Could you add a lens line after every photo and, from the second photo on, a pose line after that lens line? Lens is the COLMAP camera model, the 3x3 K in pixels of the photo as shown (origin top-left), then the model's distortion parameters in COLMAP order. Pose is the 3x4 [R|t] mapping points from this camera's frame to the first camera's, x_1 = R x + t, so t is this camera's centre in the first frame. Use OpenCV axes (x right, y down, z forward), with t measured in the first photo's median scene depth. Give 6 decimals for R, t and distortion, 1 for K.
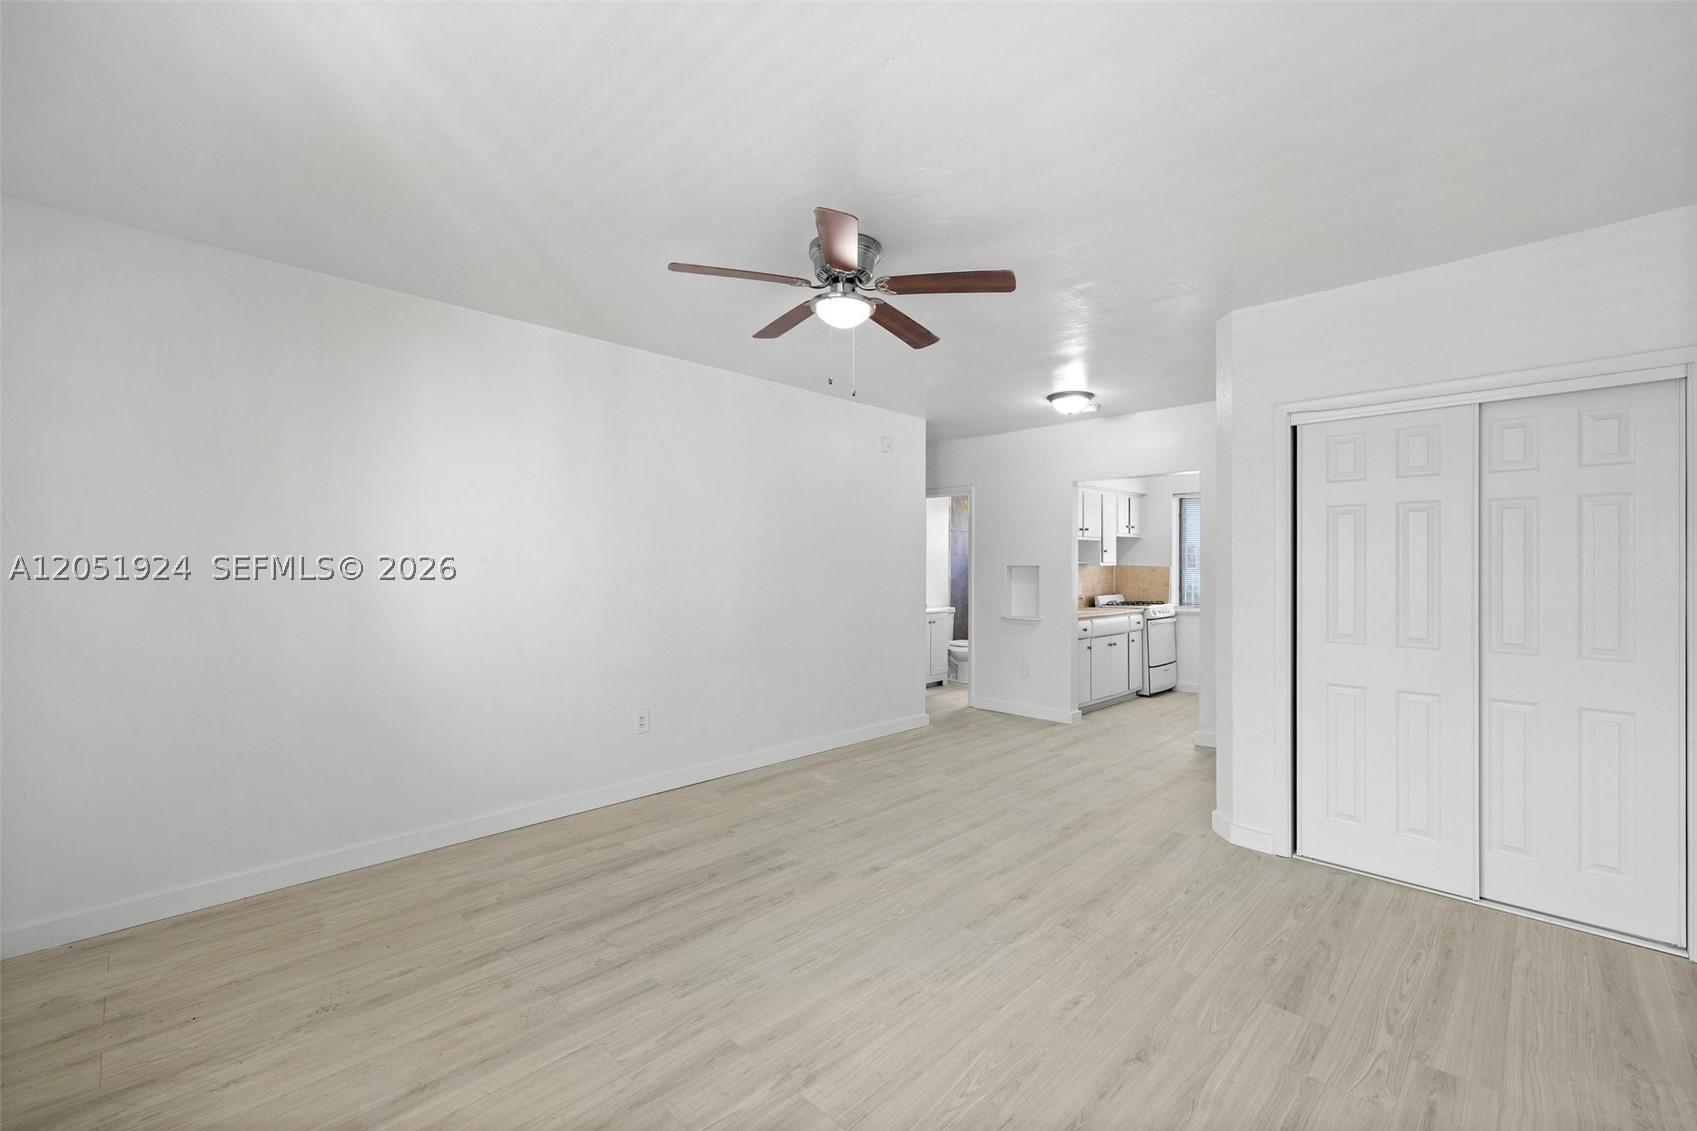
lens RADIAL K [[711.2, 0, 853.9], [0, 711.2, 569.1], [0, 0, 1]] dist [0.001822, 0.000296]
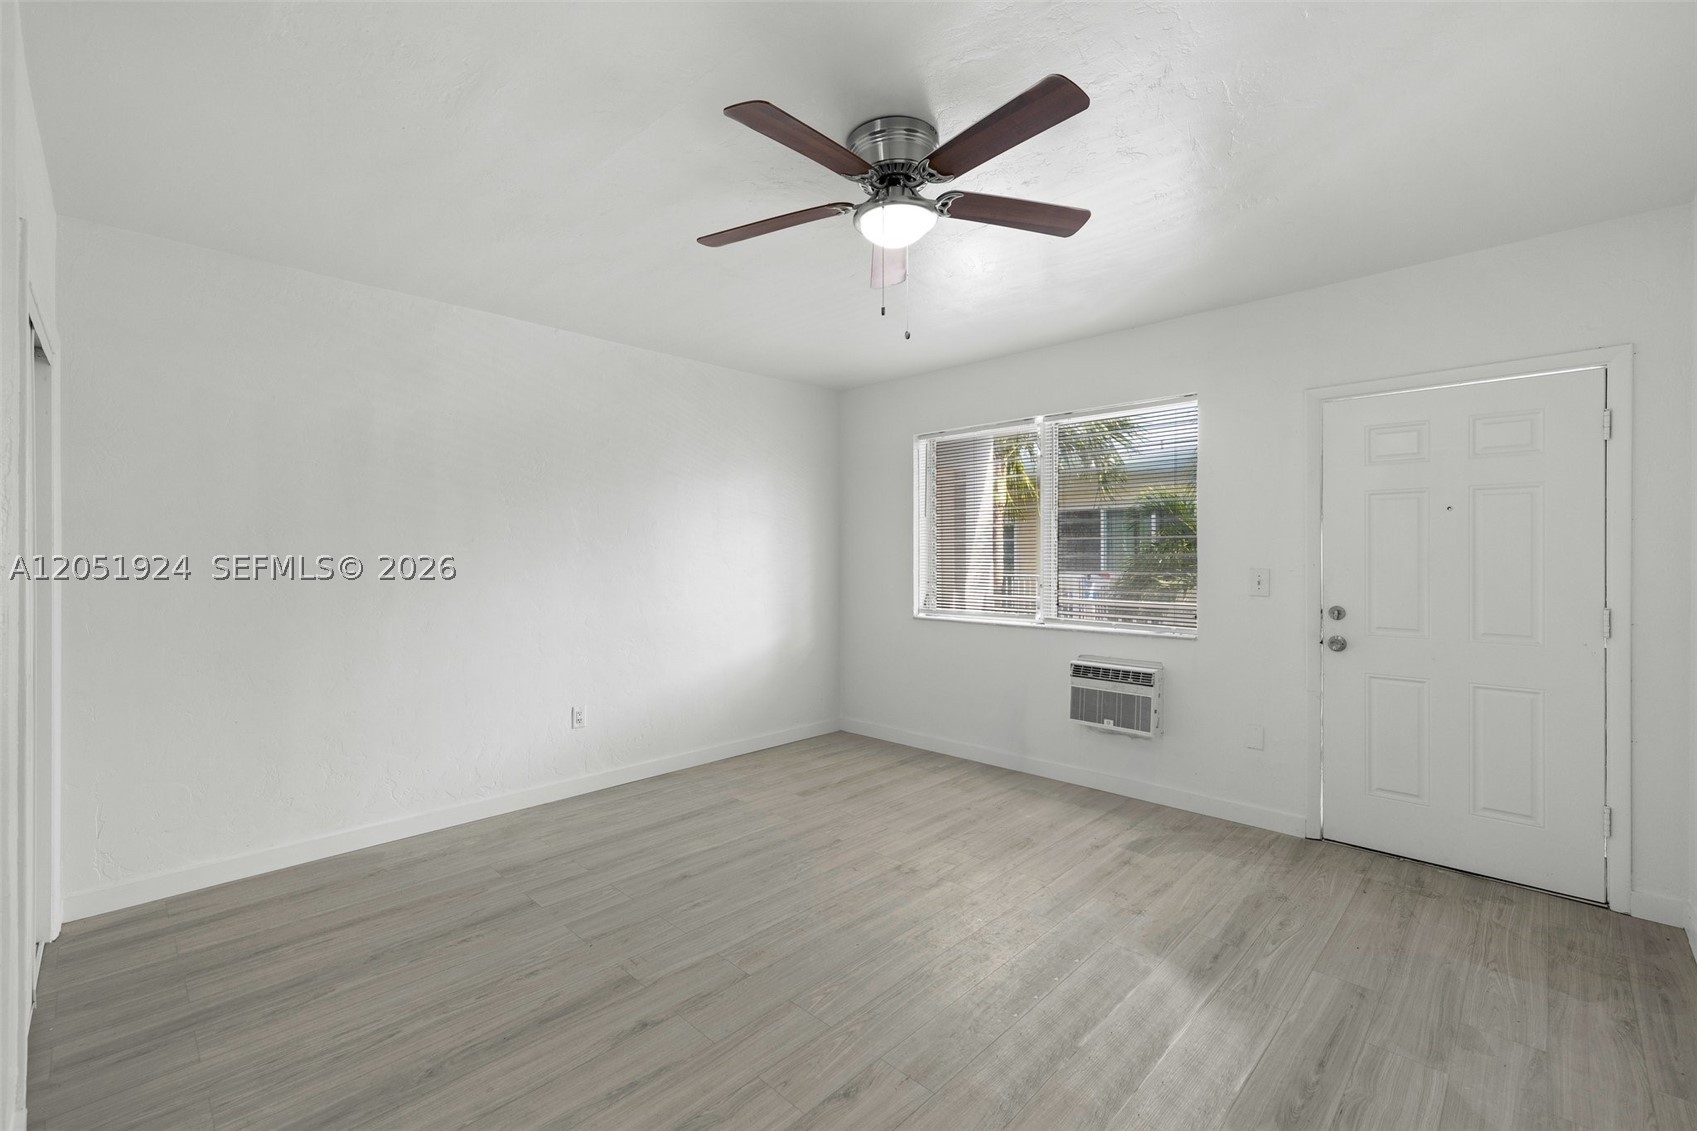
lens RADIAL K [[711.2, 0, 849.5], [0, 711.2, 553.4], [0, 0, 1]] dist [0.001822, 0.000296]
pose [[-0.999999, -0.001165, -0.000698, 0.029497], [-0.001165, 0.999999, 0.000977, -0.004518], [0.000697, 0.000978, -0.999999, 1.521743]]
